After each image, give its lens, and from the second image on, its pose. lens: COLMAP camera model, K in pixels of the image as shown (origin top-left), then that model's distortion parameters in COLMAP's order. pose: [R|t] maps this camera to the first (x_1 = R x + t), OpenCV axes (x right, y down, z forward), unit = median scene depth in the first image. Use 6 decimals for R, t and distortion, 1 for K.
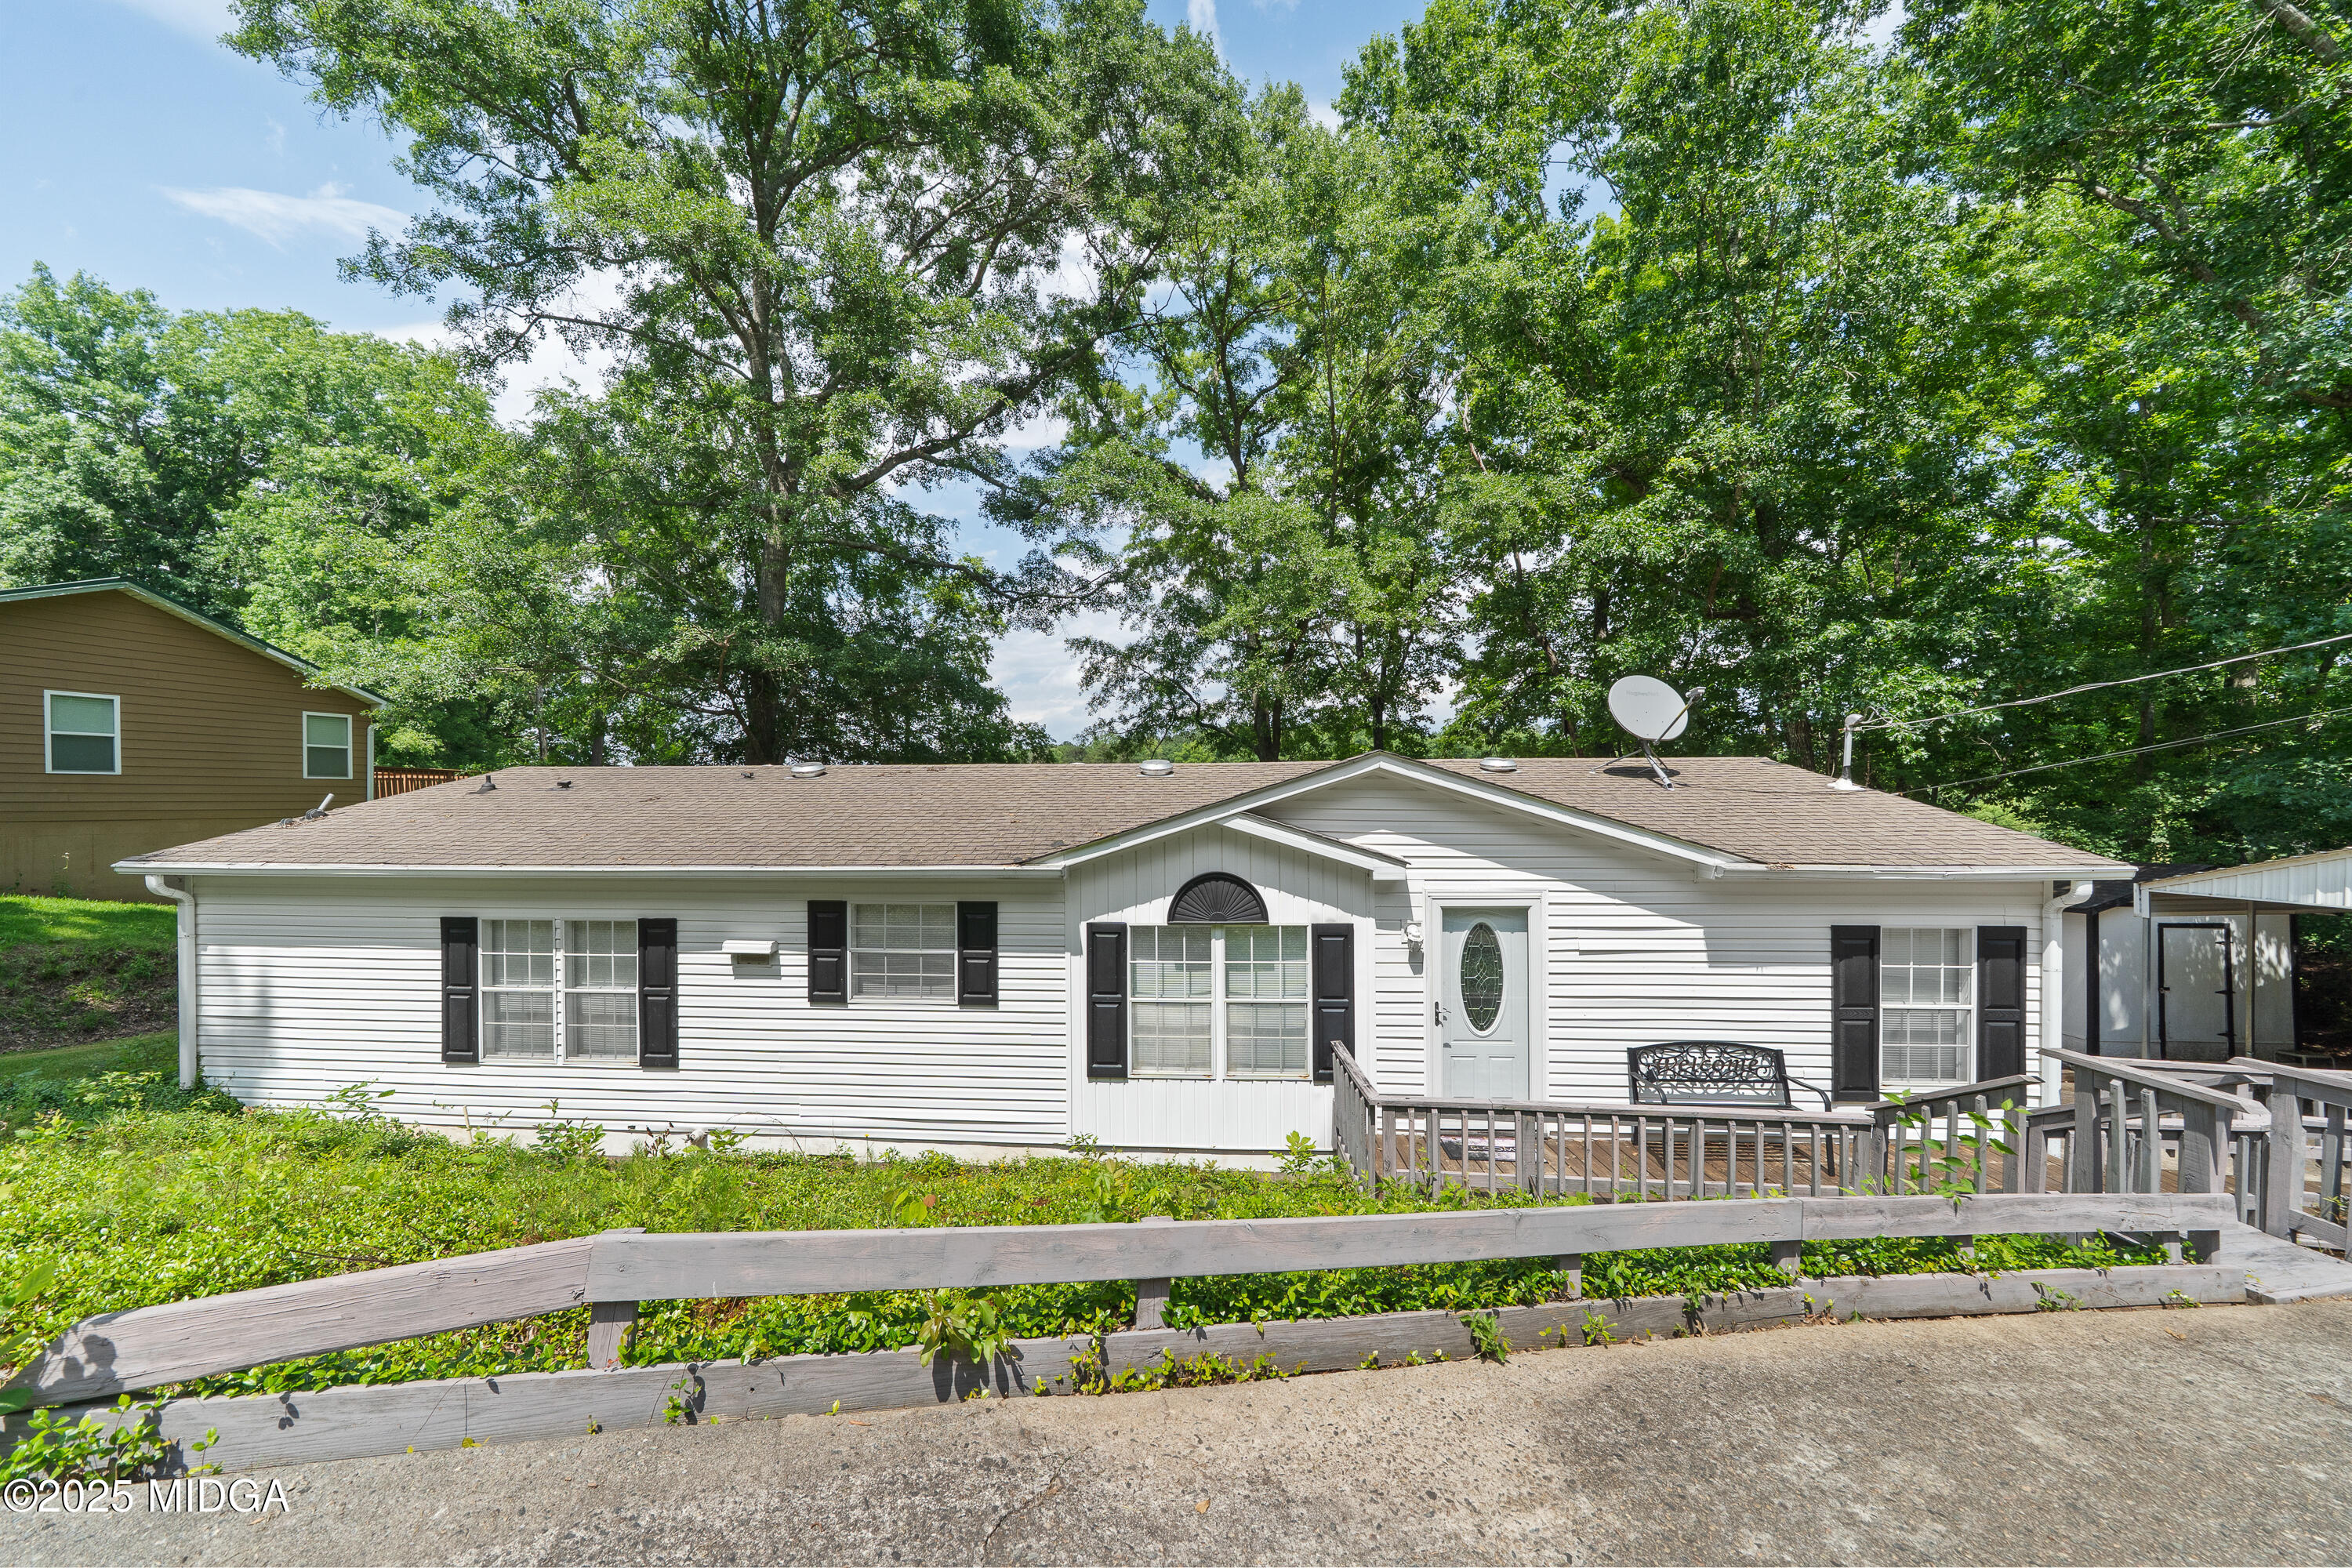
lens RADIAL K [[841.9, 0, 1153.2], [0, 841.9, 795.6], [0, 0, 1]] dist [-0.003394, -0.000364]
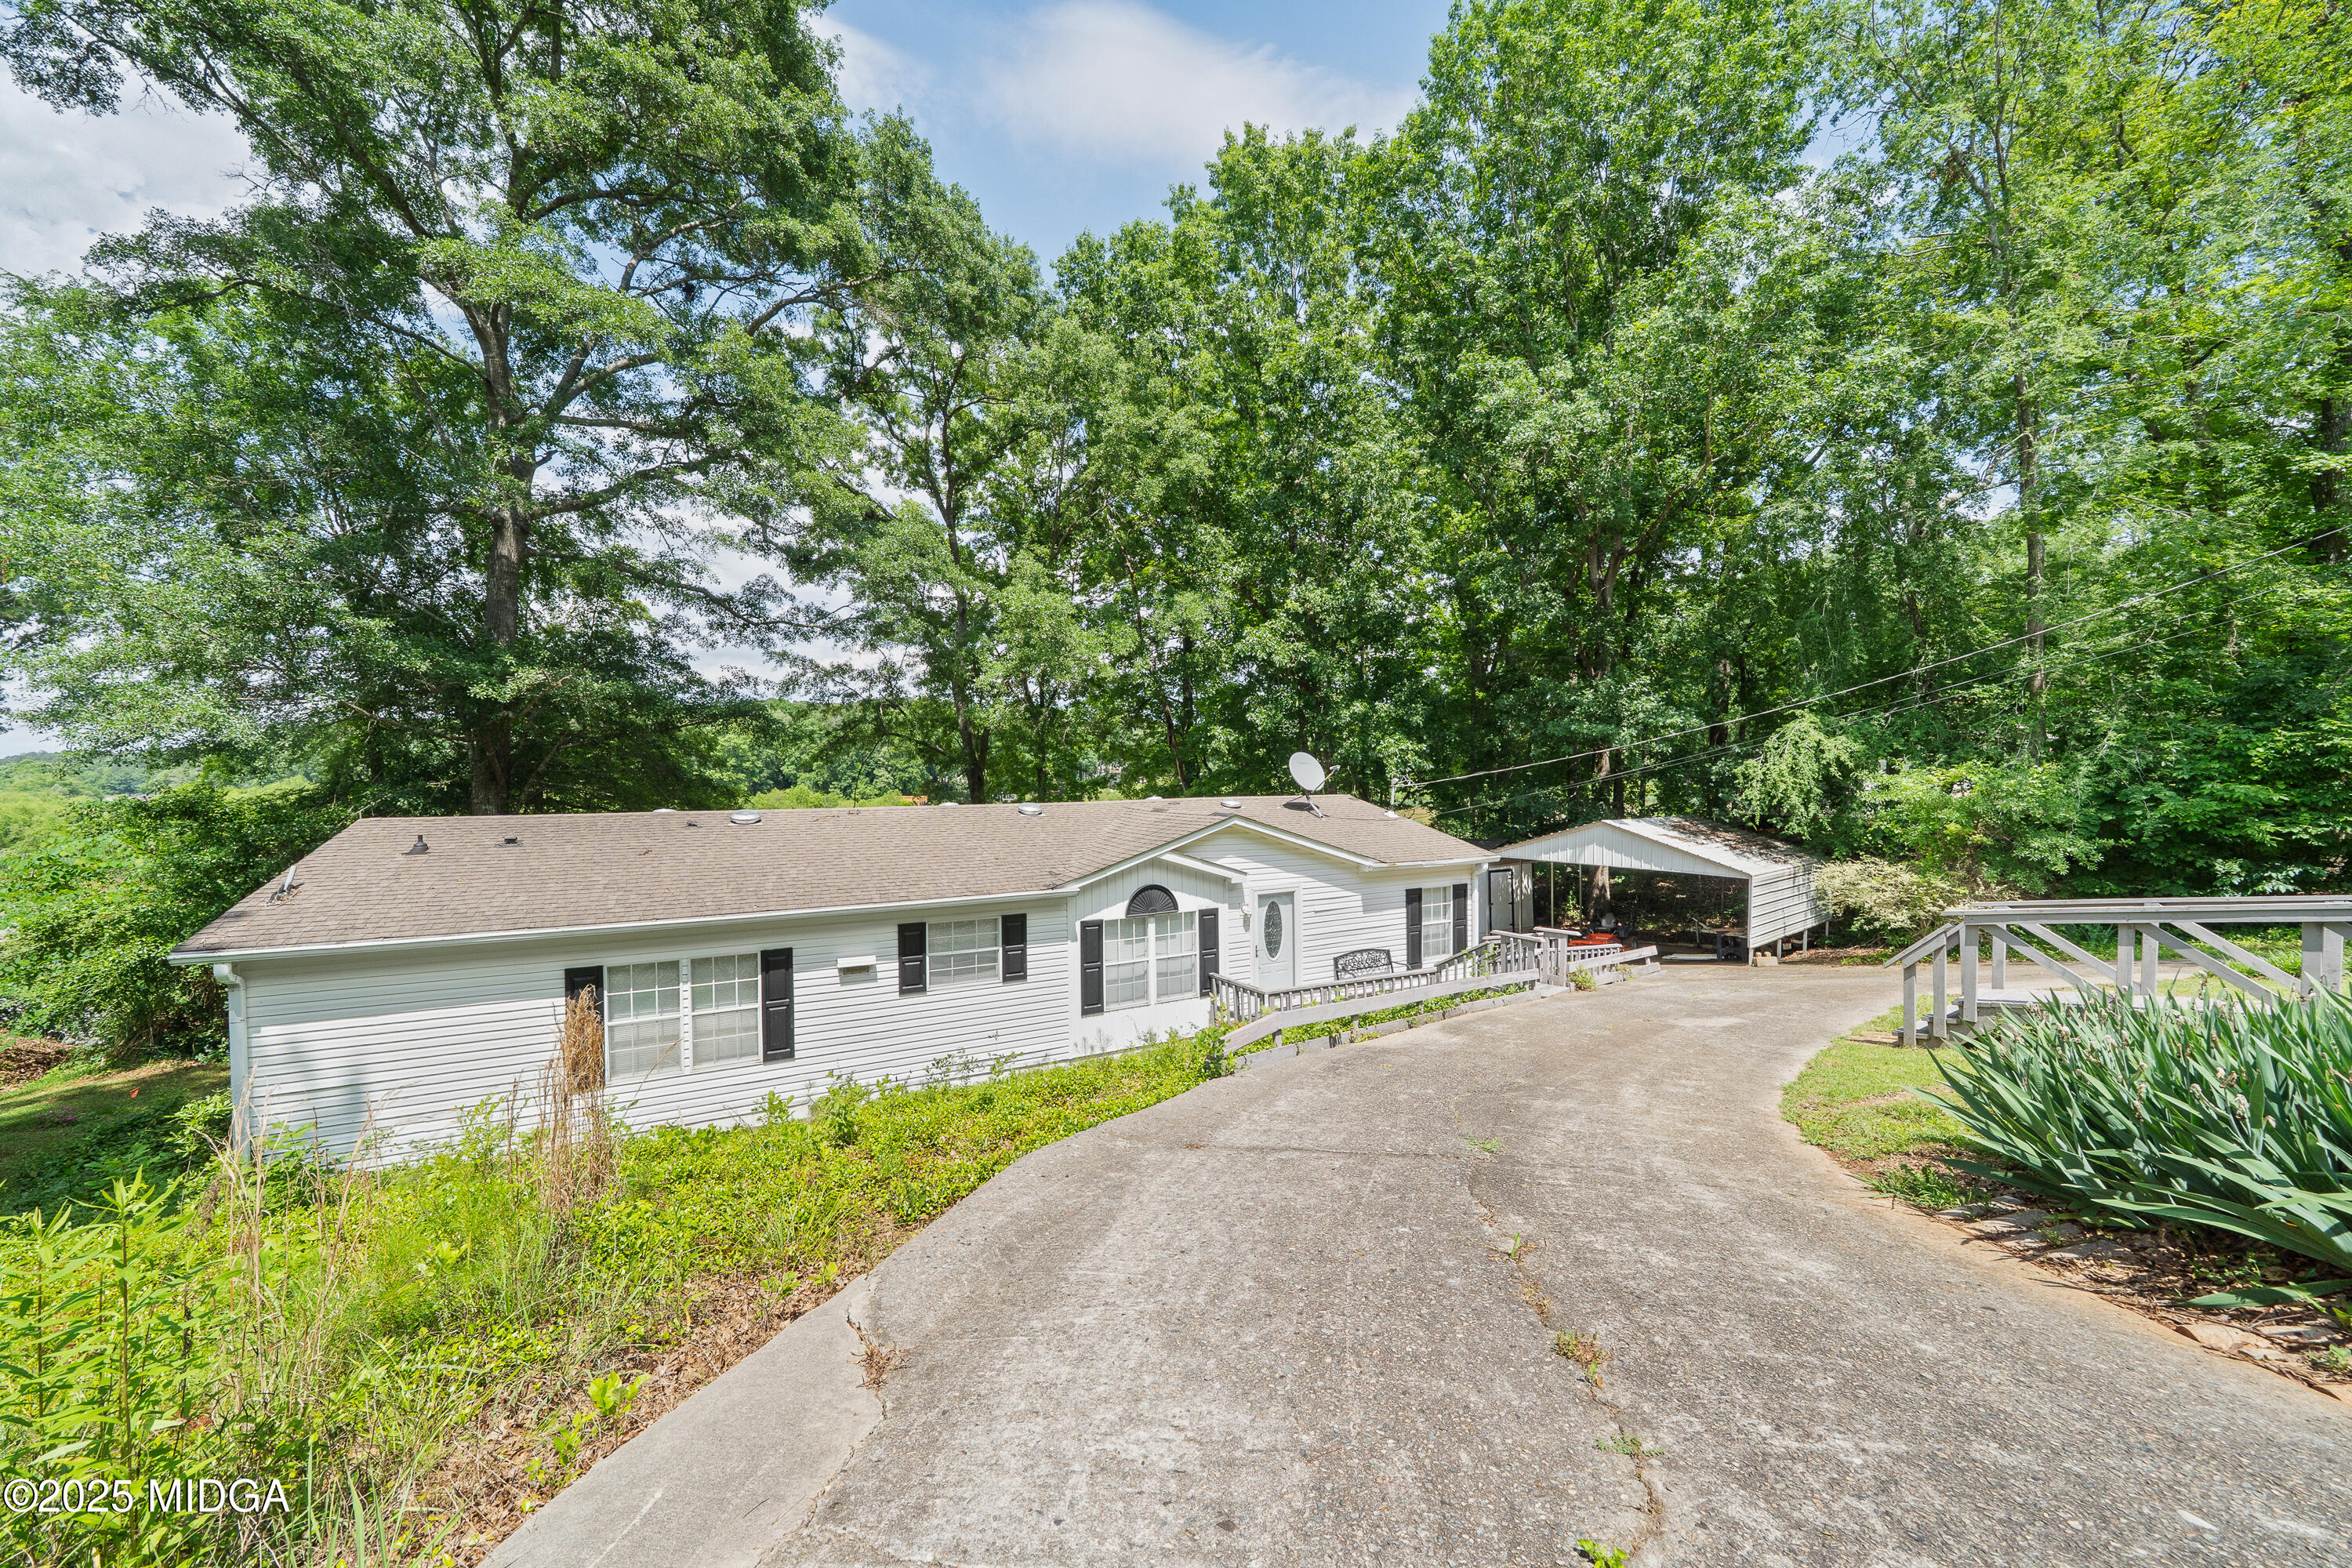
lens RADIAL K [[841.9, 0, 1189.8], [0, 841.9, 768.5], [0, 0, 1]] dist [-0.003394, -0.000364]
pose [[0.844632, 0.000778, 0.535347, -0.785696], [0.001975, 0.999988, -0.004569, -0.140572], [-0.535344, 0.004917, 0.844620, -0.510764]]
